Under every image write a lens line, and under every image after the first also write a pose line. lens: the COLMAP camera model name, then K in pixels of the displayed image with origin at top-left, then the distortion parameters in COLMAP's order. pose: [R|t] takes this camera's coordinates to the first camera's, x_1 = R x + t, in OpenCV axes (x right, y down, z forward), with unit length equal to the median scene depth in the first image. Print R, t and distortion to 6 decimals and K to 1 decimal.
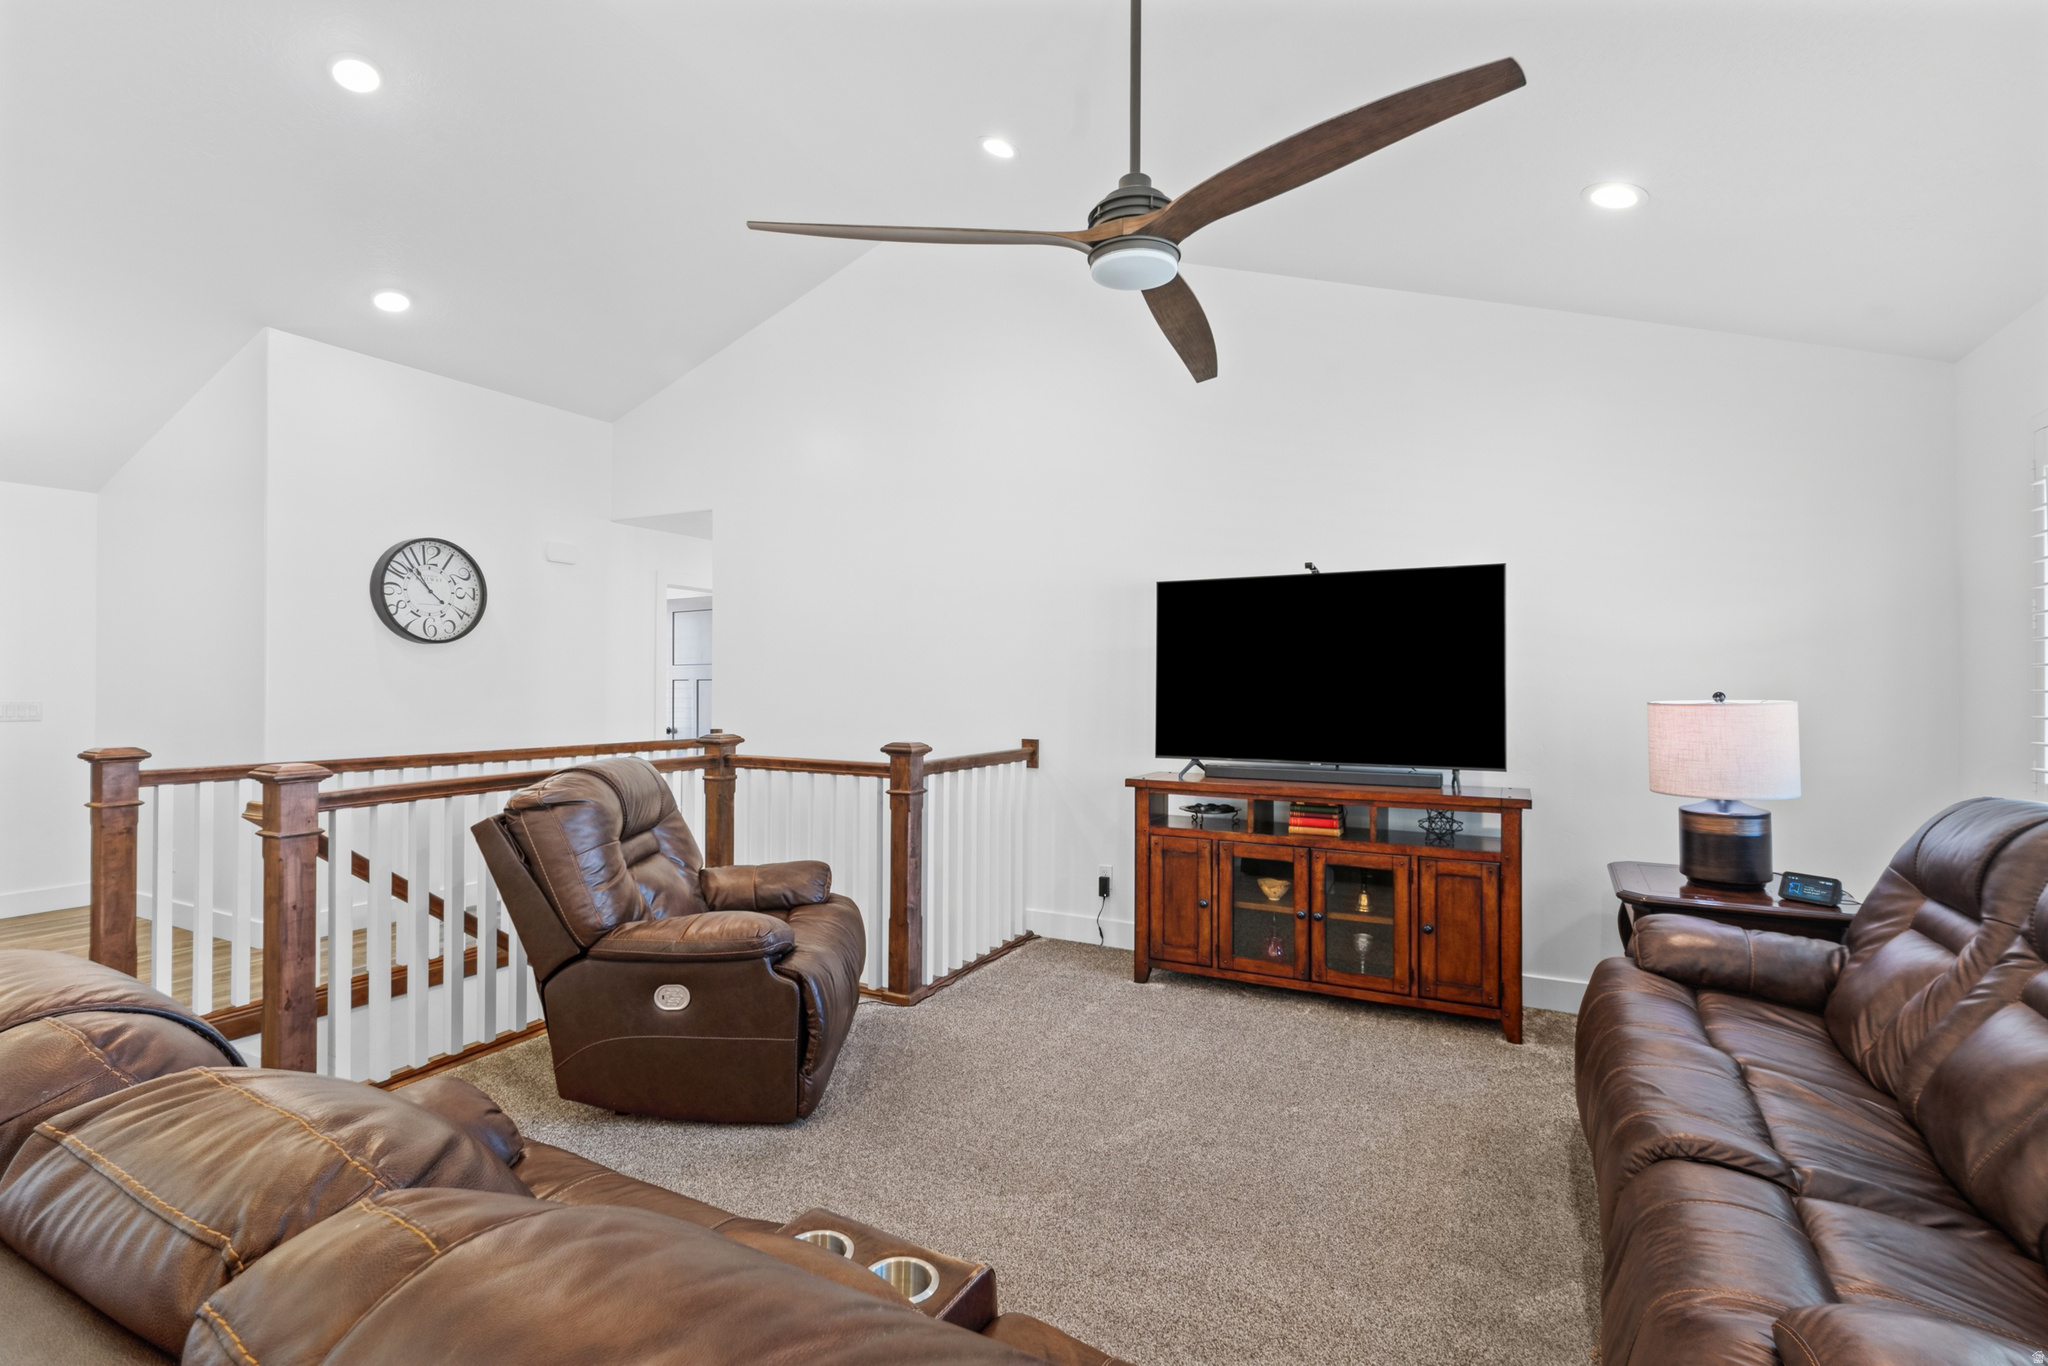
lens RADIAL K [[936.3, 0, 1015.8], [0, 936.3, 685.8], [0, 0, 1]] dist [0.008483, -0.001162]
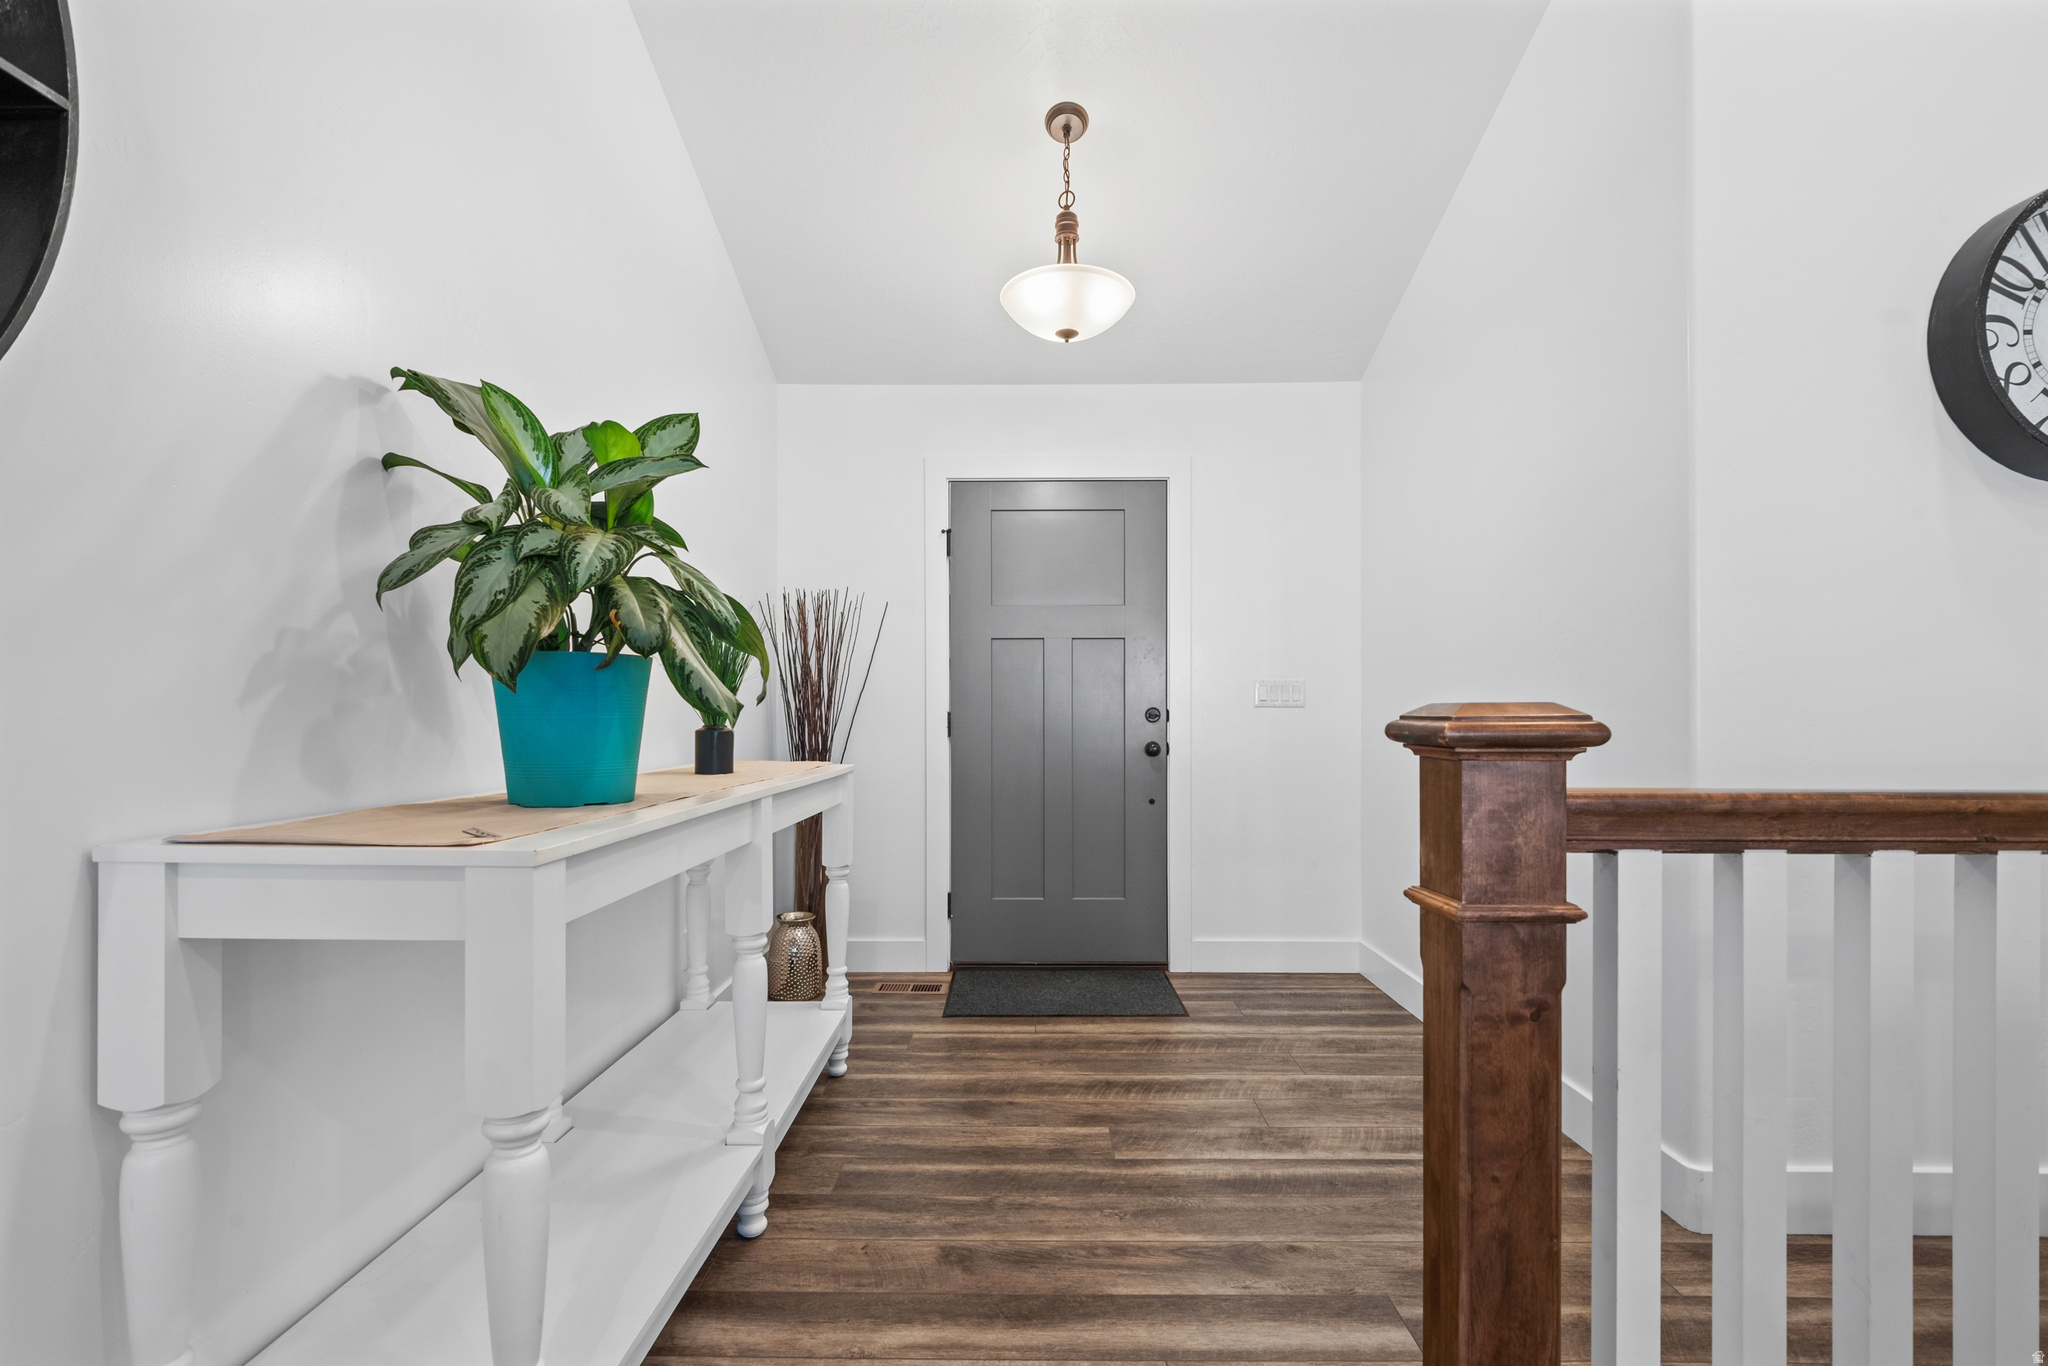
lens RADIAL K [[936.3, 0, 1012.9], [0, 936.3, 722.7], [0, 0, 1]] dist [0.008483, -0.001162]
pose [[0.449319, -0.004613, -0.893360, -0.770705], [0.002799, 0.999989, -0.003756, 0.071827], [0.893367, -0.000813, 0.449327, 0.748419]]
